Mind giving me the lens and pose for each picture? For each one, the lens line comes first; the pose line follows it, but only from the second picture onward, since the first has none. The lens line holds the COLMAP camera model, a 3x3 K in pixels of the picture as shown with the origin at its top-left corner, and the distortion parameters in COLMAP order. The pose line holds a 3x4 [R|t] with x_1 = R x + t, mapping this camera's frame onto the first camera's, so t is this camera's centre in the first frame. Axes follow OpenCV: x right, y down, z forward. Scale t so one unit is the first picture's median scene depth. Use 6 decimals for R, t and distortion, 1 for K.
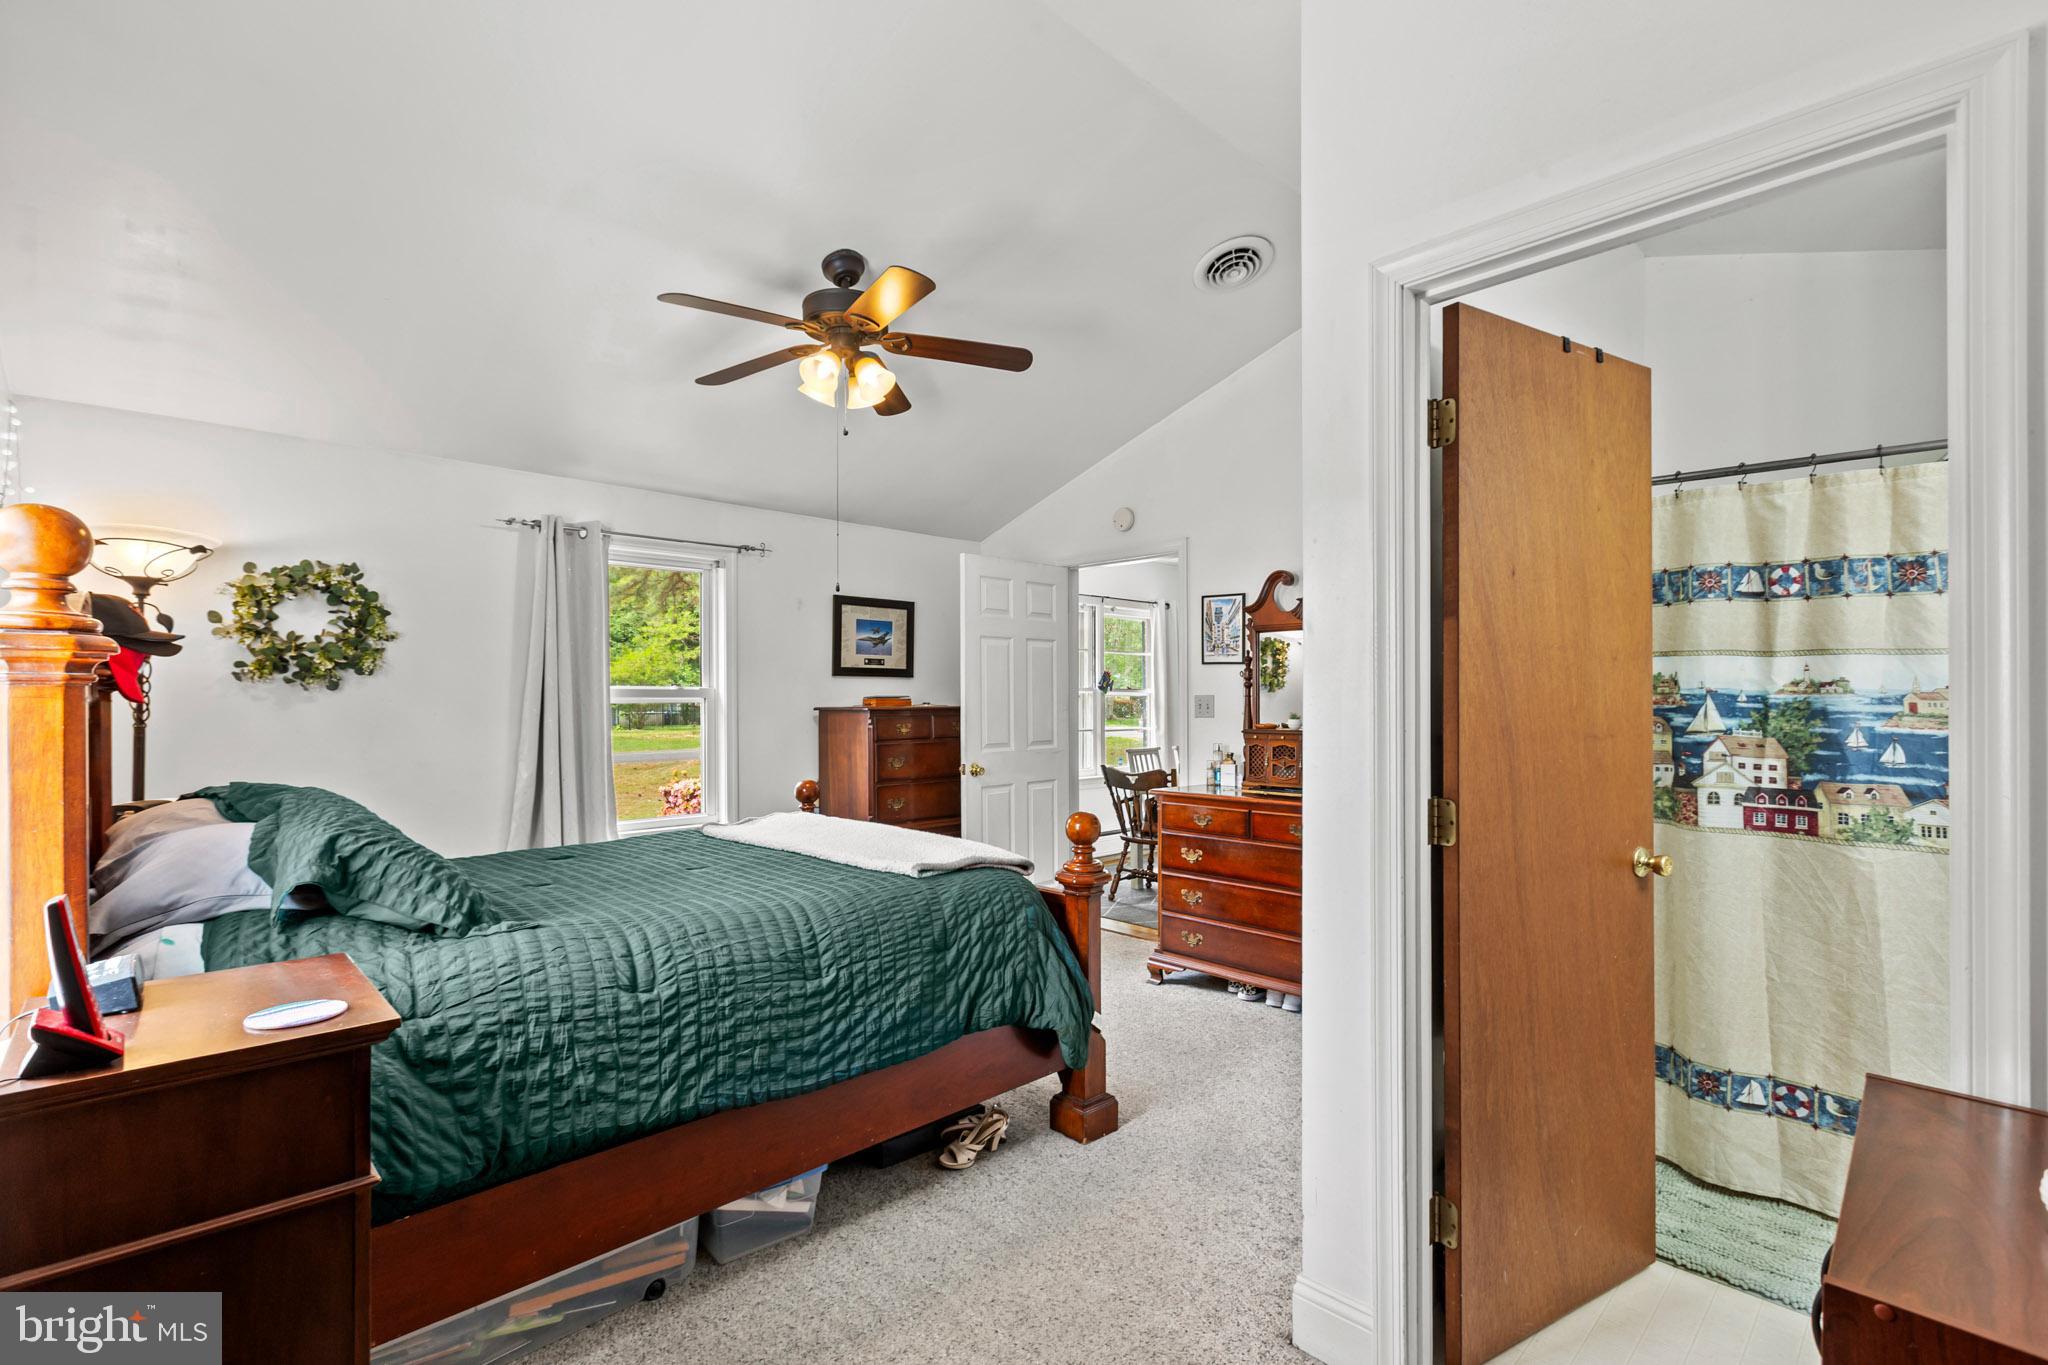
lens RADIAL K [[920.1, 0, 1019.5], [0, 920.1, 708.5], [0, 0, 1]] dist [0.001013, 0.000967]
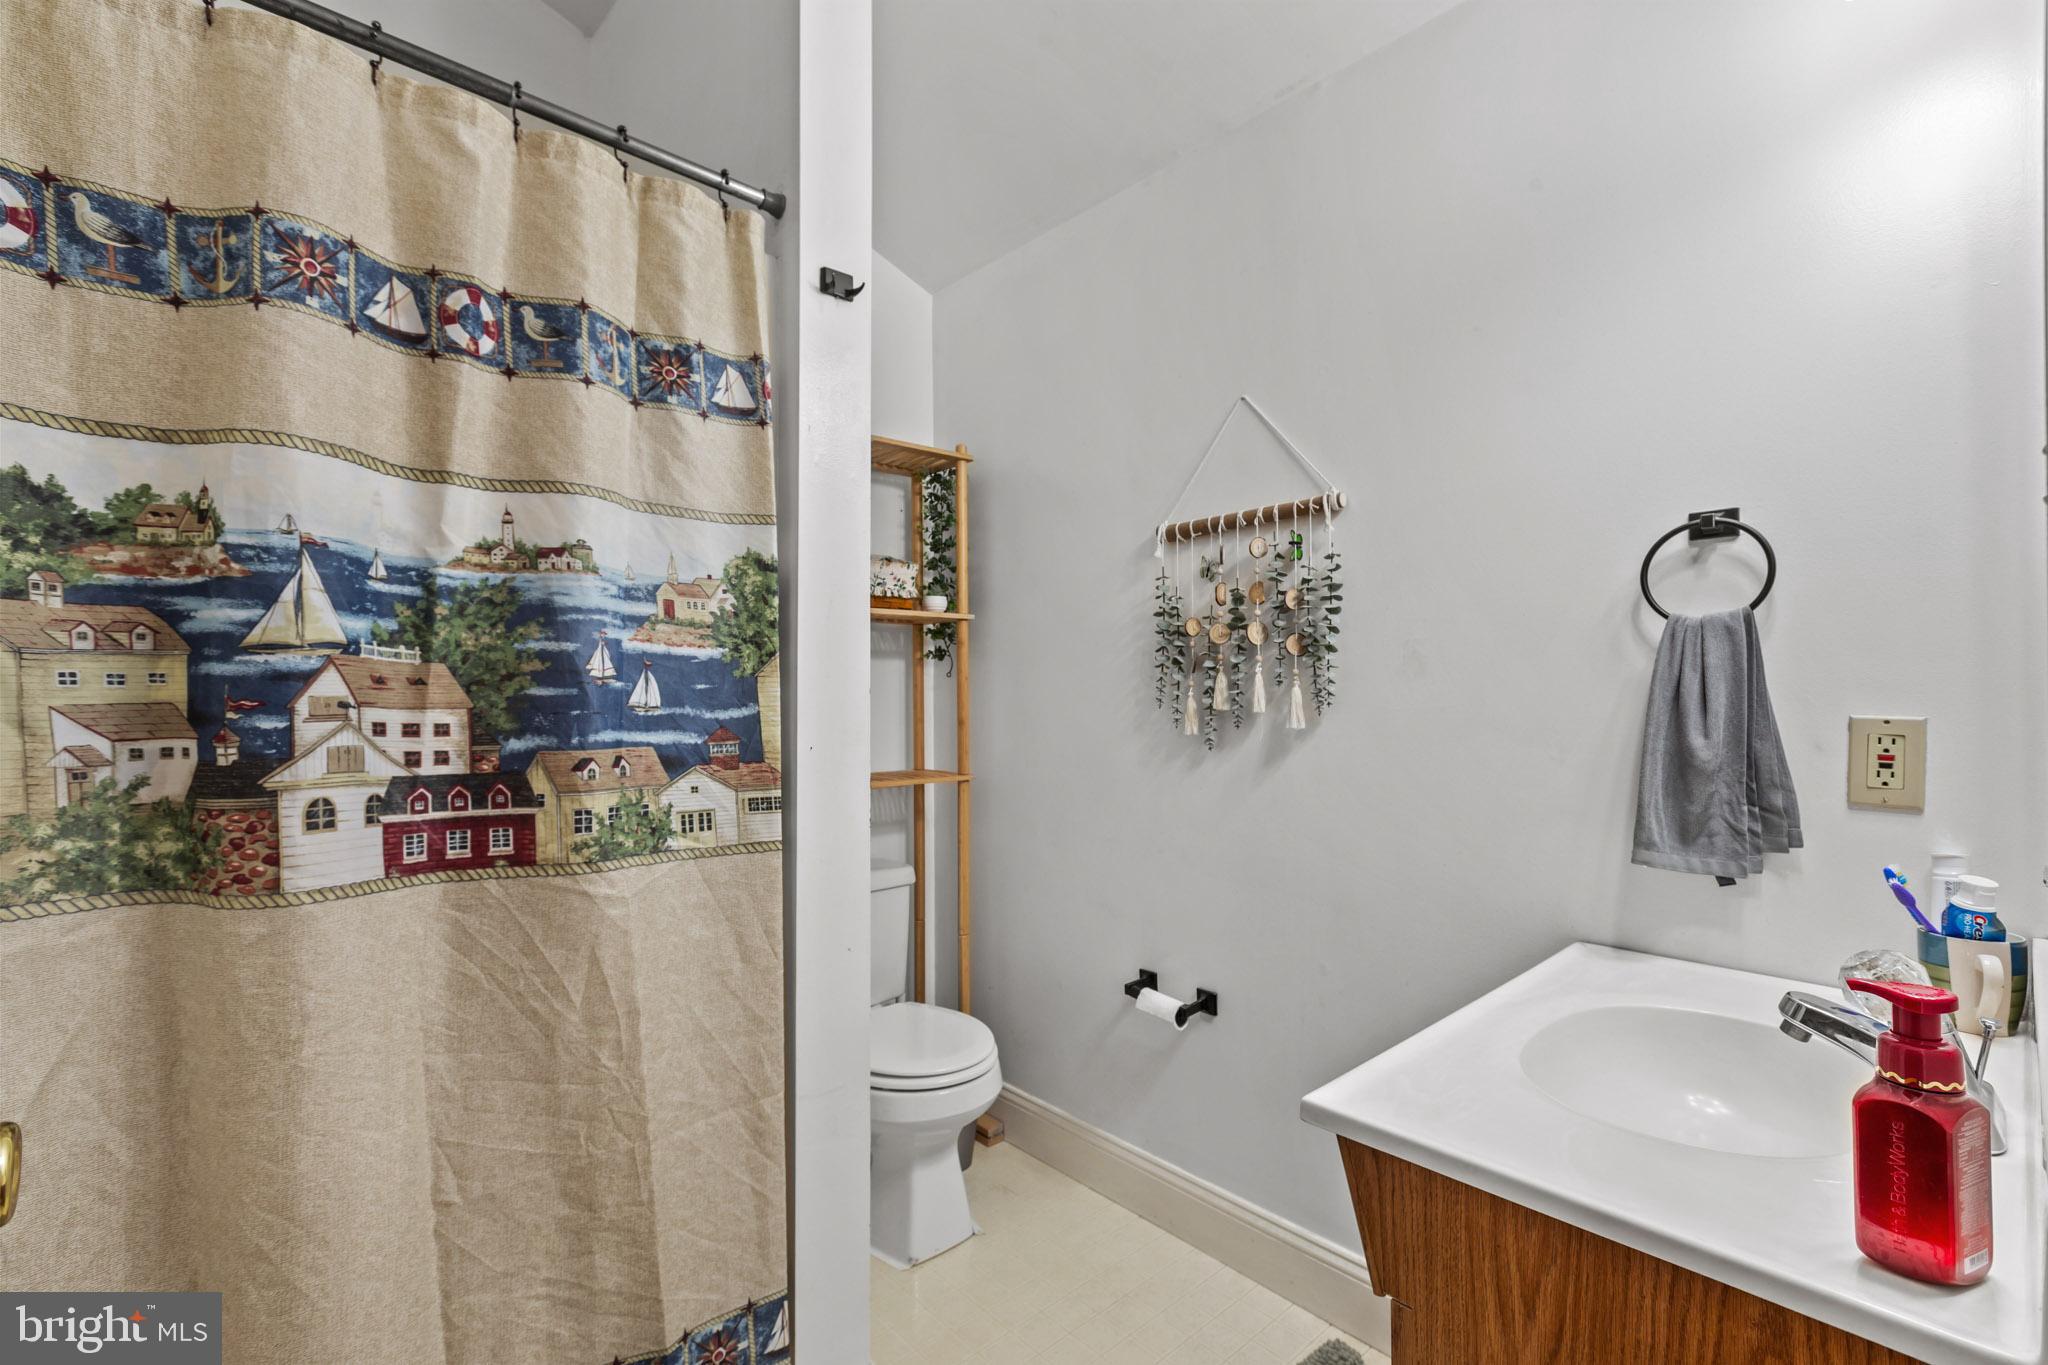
lens RADIAL K [[898.2, 0, 1024.0], [0, 898.2, 682.5], [0, 0, 1]] dist [-0.001060, 0.000066]
pose [[0.046899, 0.012696, 0.998819, 0.396802], [0.009732, 0.999866, -0.013166, 0.050491], [-0.998852, 0.010338, 0.046769, 0.703605]]
